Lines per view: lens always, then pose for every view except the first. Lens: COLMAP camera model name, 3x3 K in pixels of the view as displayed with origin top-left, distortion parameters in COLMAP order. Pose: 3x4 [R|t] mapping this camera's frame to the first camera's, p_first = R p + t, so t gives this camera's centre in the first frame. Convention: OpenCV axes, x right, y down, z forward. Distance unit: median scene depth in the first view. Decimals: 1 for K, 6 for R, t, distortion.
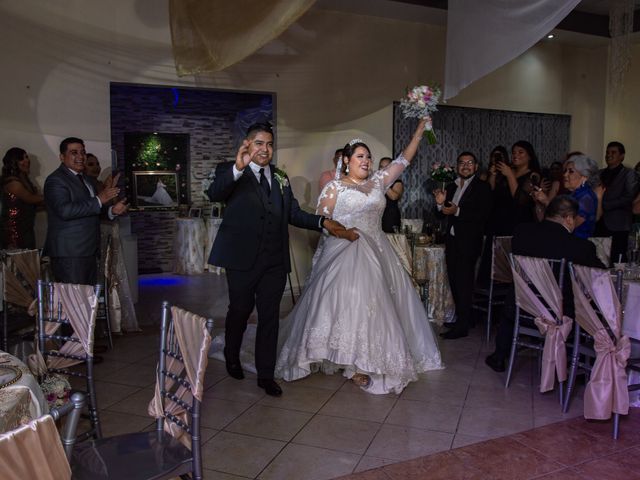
lens RADIAL K [[574.0, 0, 320.0], [0, 574.0, 240.0], [0, 0, 1]] dist [-0.065594, 0.014784]
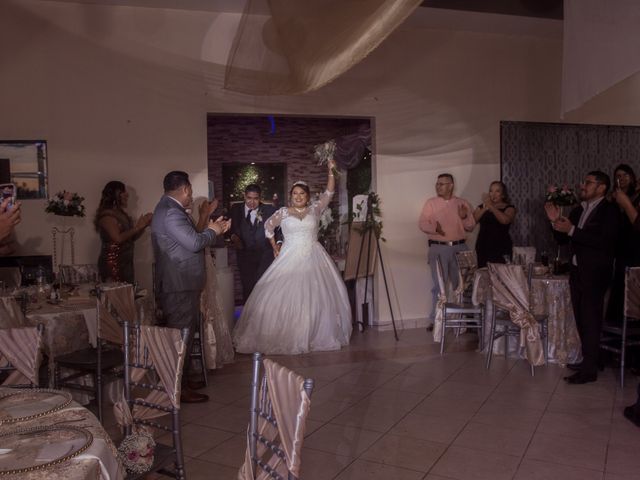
lens RADIAL K [[574.0, 0, 320.0], [0, 574.0, 240.0], [0, 0, 1]] dist [-0.065594, 0.014784]
pose [[0.985884, -0.013157, -0.166914, -0.025682], [0.005219, 0.998838, -0.047912, -0.016390], [0.167351, 0.046364, 0.984807, 0.129633]]
